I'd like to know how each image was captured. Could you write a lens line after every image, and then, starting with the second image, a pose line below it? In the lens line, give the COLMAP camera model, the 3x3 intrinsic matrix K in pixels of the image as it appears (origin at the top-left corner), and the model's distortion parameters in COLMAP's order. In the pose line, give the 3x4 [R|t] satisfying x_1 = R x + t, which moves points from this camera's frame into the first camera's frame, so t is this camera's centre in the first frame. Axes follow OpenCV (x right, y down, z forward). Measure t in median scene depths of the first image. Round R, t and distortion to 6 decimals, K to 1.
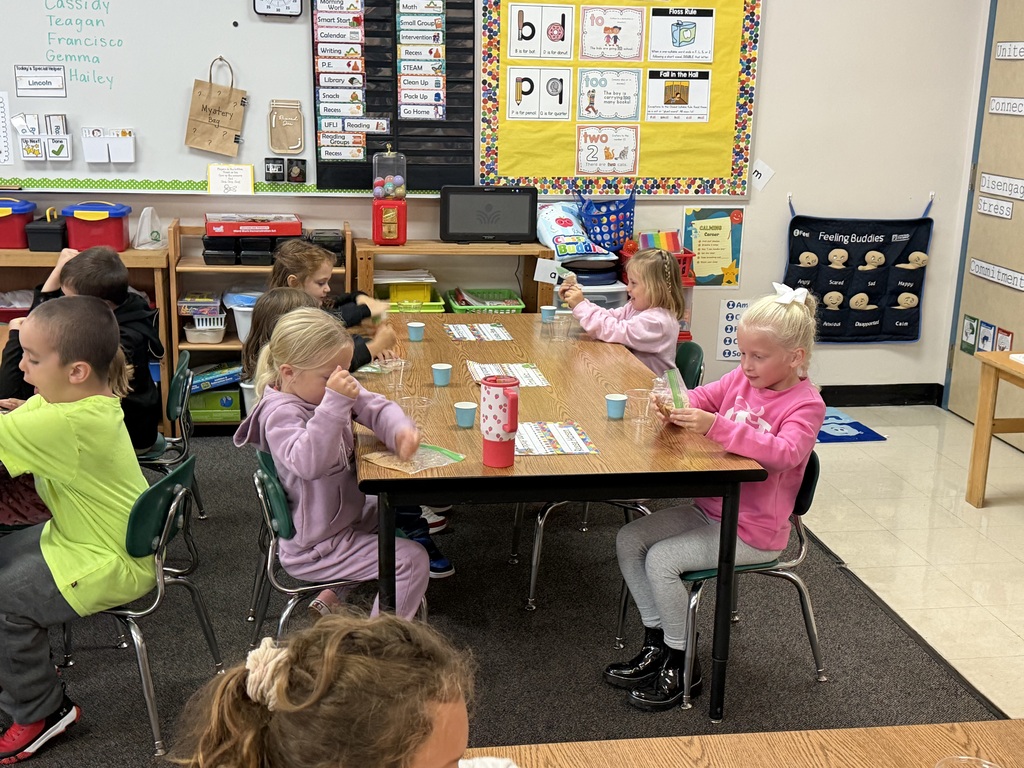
lens RADIAL K [[1221.3, 0, 512.0], [0, 1221.3, 384.0], [0, 0, 1]] dist [0.236183, -0.573540]
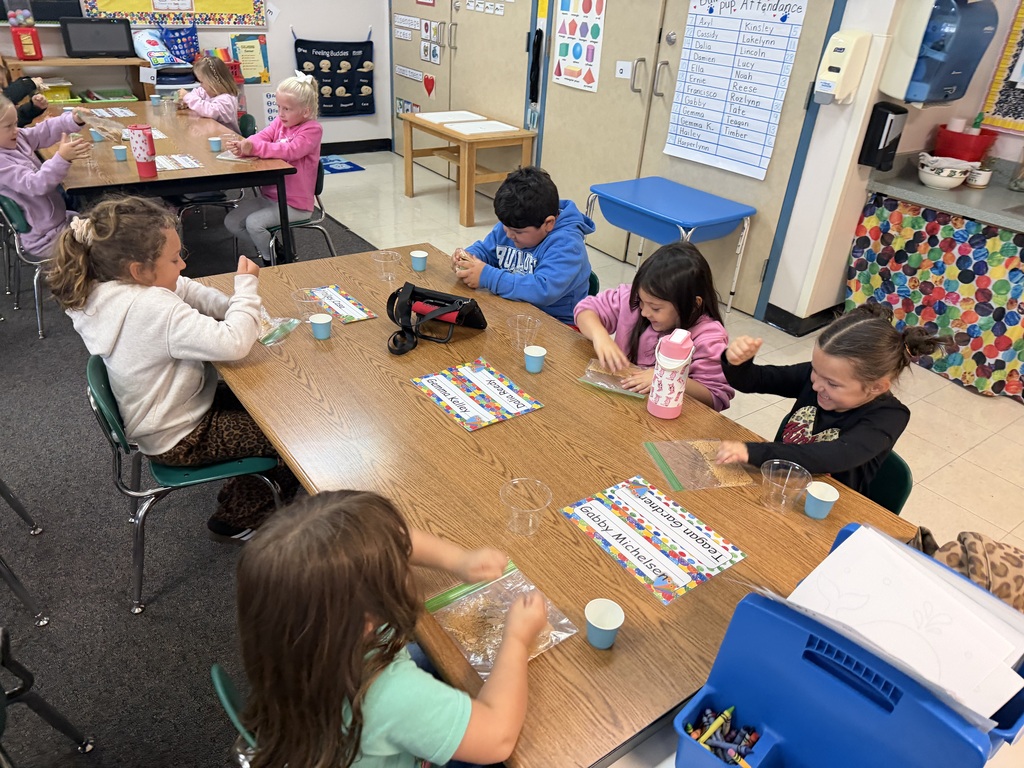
lens RADIAL K [[715.4, 0, 512.0], [0, 715.4, 384.0], [0, 0, 1]] dist [-0.004227, -0.003324]
pose [[0.887270, -0.206435, 0.412477, -0.017876], [0.074950, 0.946898, 0.312677, 0.035763], [-0.455121, -0.246514, 0.855626, -0.126760]]
